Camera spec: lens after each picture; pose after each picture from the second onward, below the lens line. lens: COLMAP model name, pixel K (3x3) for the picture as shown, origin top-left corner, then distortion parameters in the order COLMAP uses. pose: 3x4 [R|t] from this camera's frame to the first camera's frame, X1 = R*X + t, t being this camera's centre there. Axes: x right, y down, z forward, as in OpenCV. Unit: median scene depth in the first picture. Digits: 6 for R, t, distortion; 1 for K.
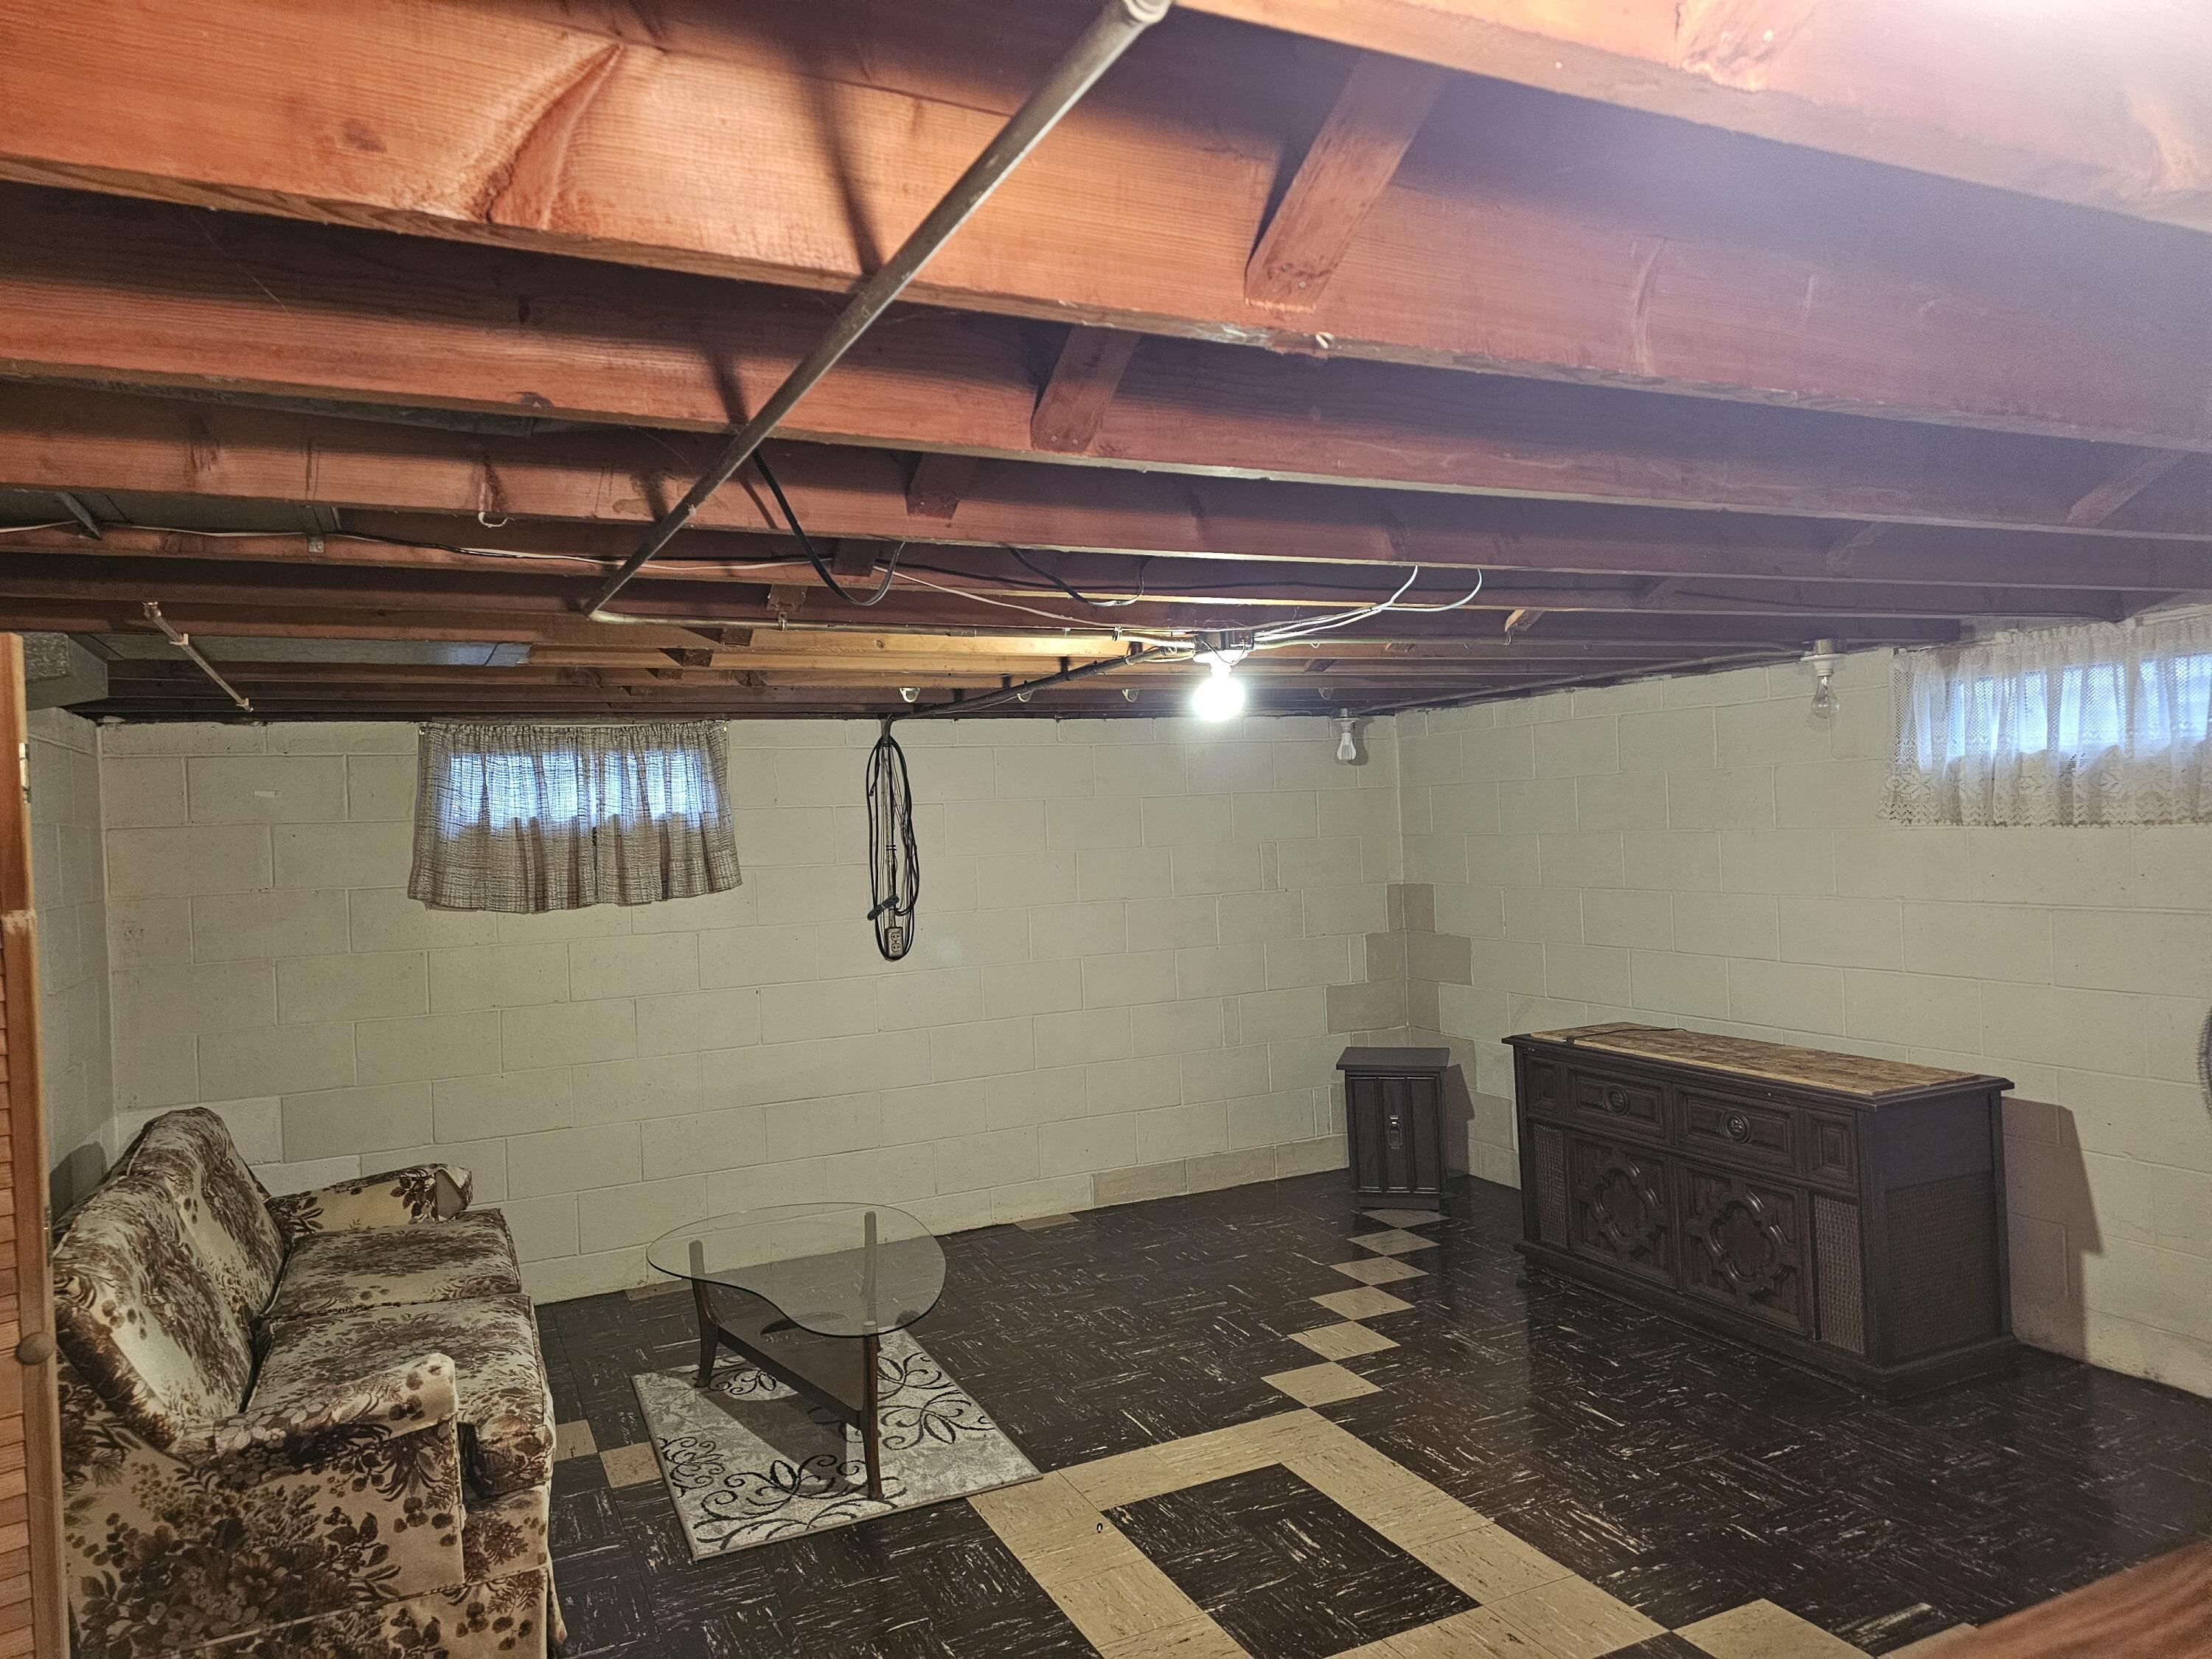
lens RADIAL K [[1483.2, 0, 1095.4], [0, 1483.2, 827.7], [0, 0, 1]] dist [0.060123, -0.048515]
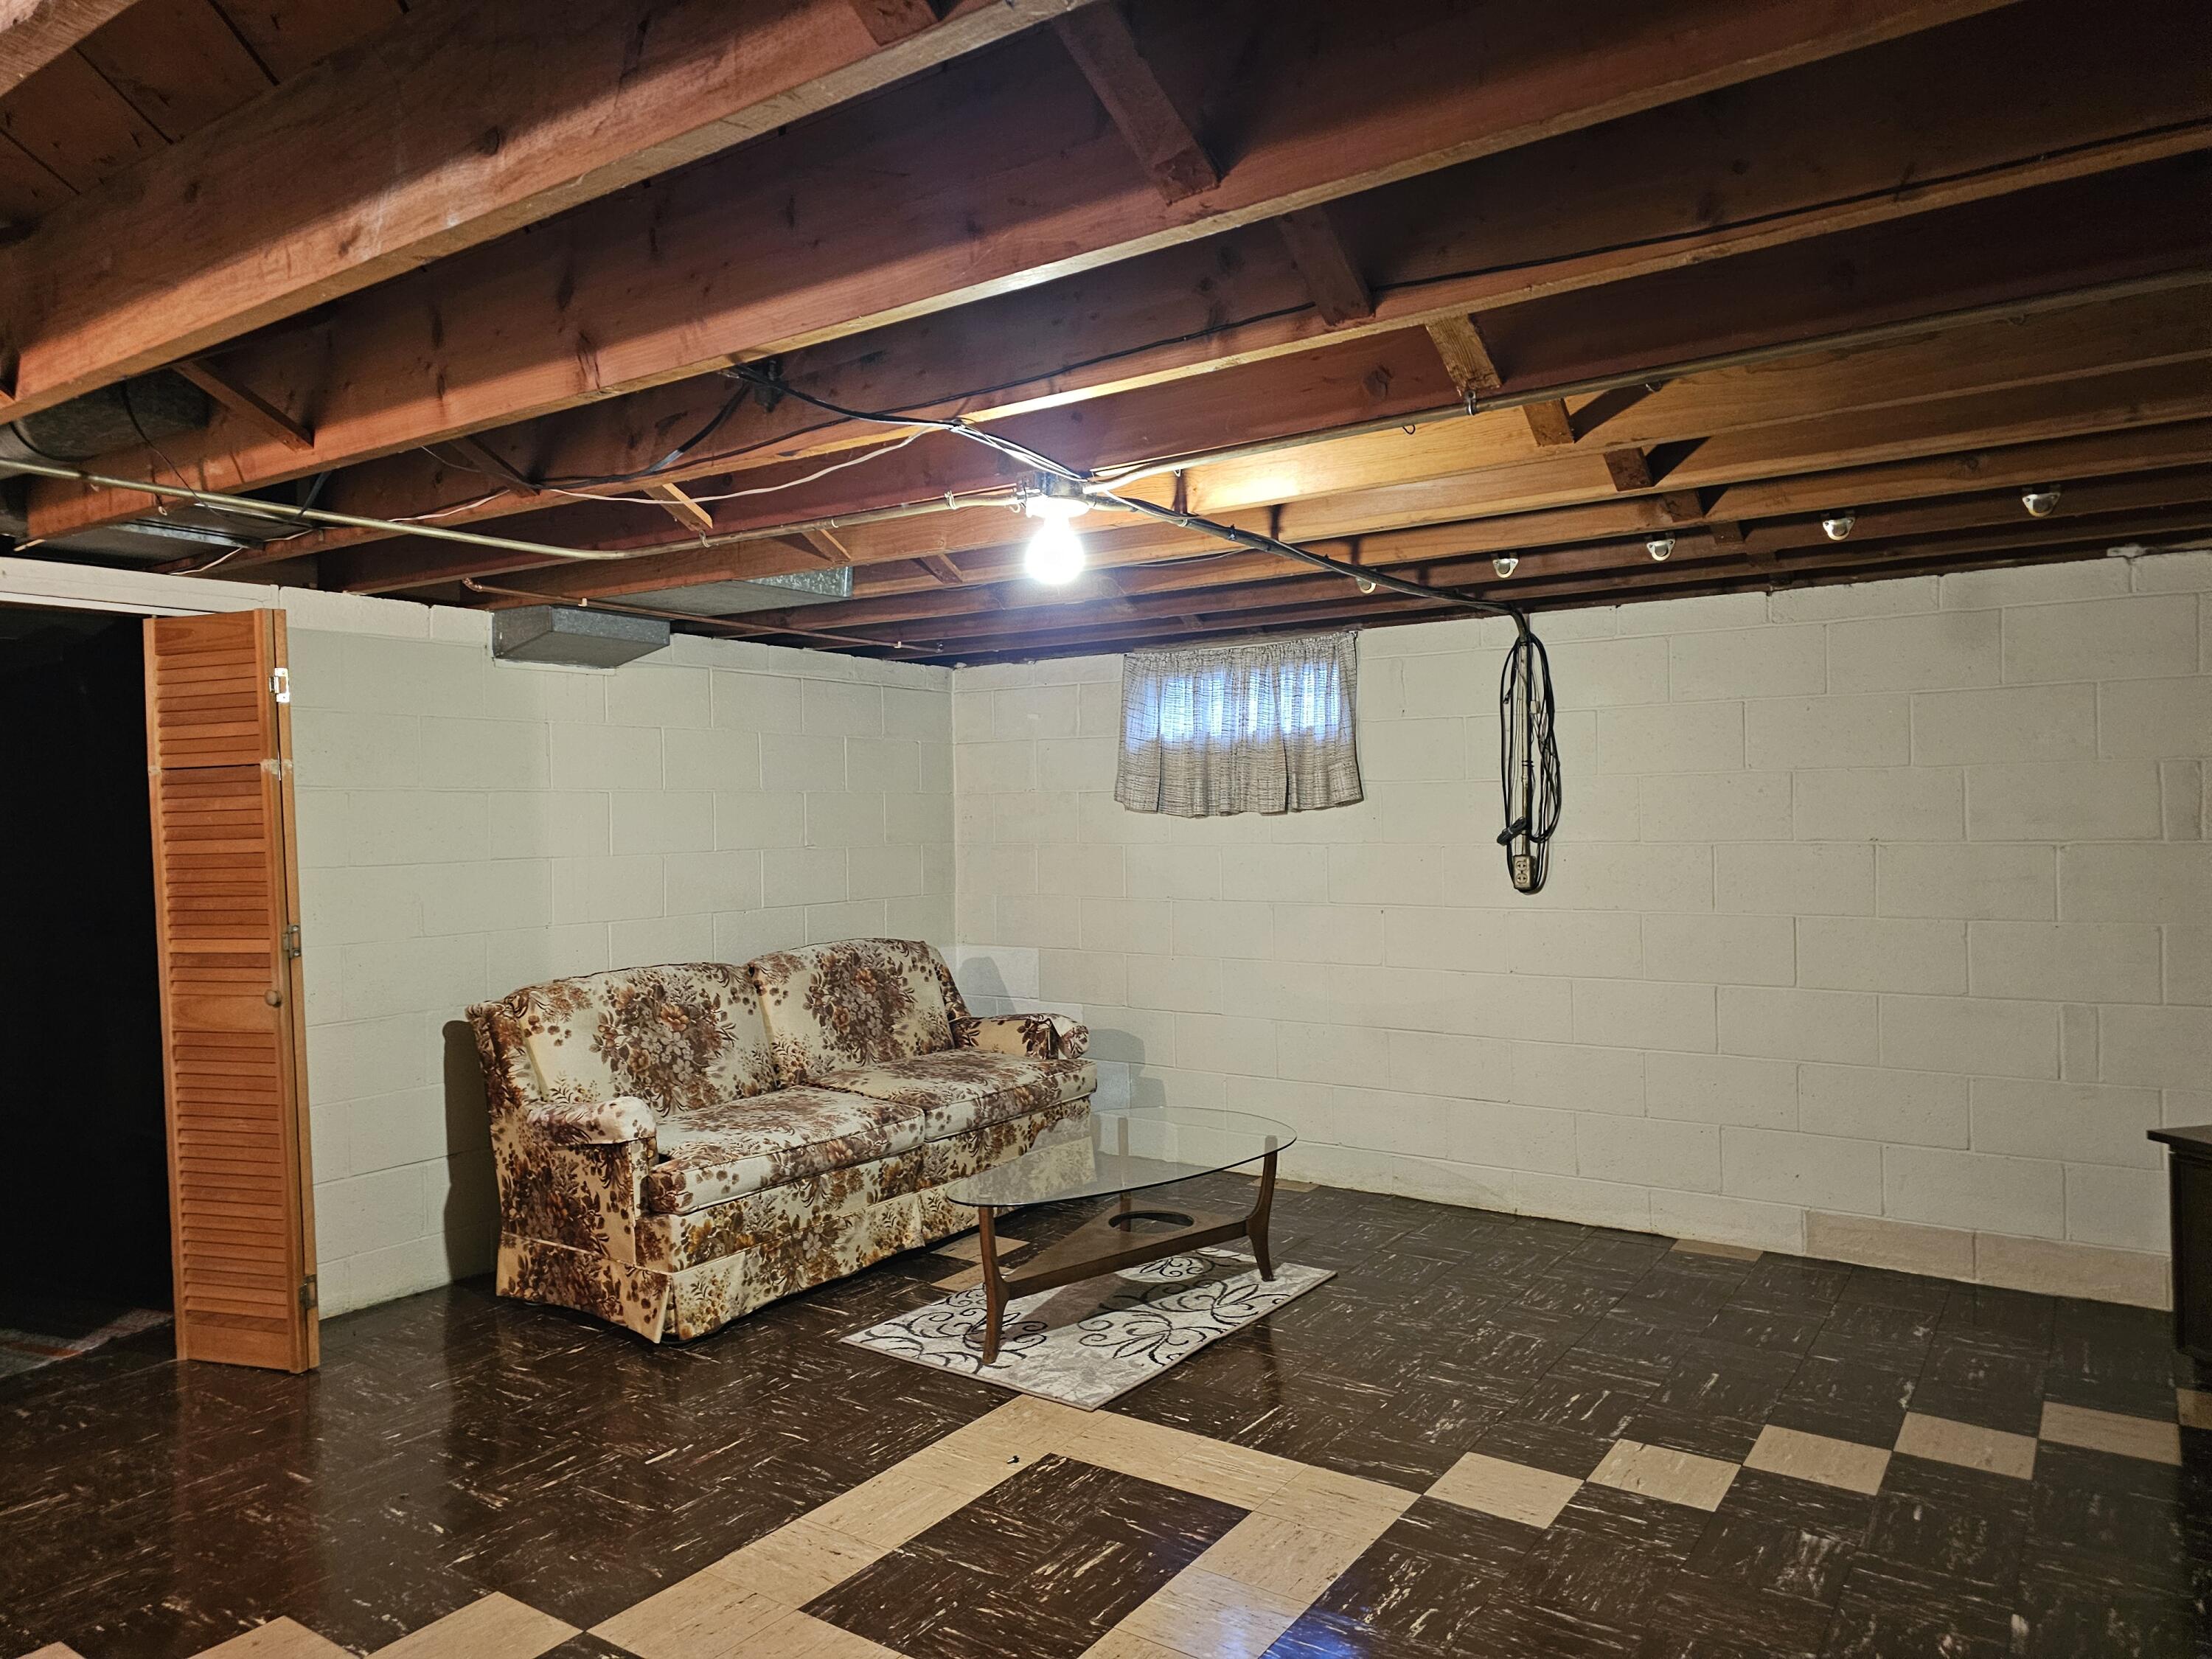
lens RADIAL K [[1483.2, 0, 1099.0], [0, 1483.2, 830.3], [0, 0, 1]] dist [0.060123, -0.048515]
pose [[0.492828, 0.039221, -0.869242, 0.744248], [-0.009992, 0.999173, 0.039419, 0.031173], [0.870069, -0.010741, 0.492813, 0.528032]]
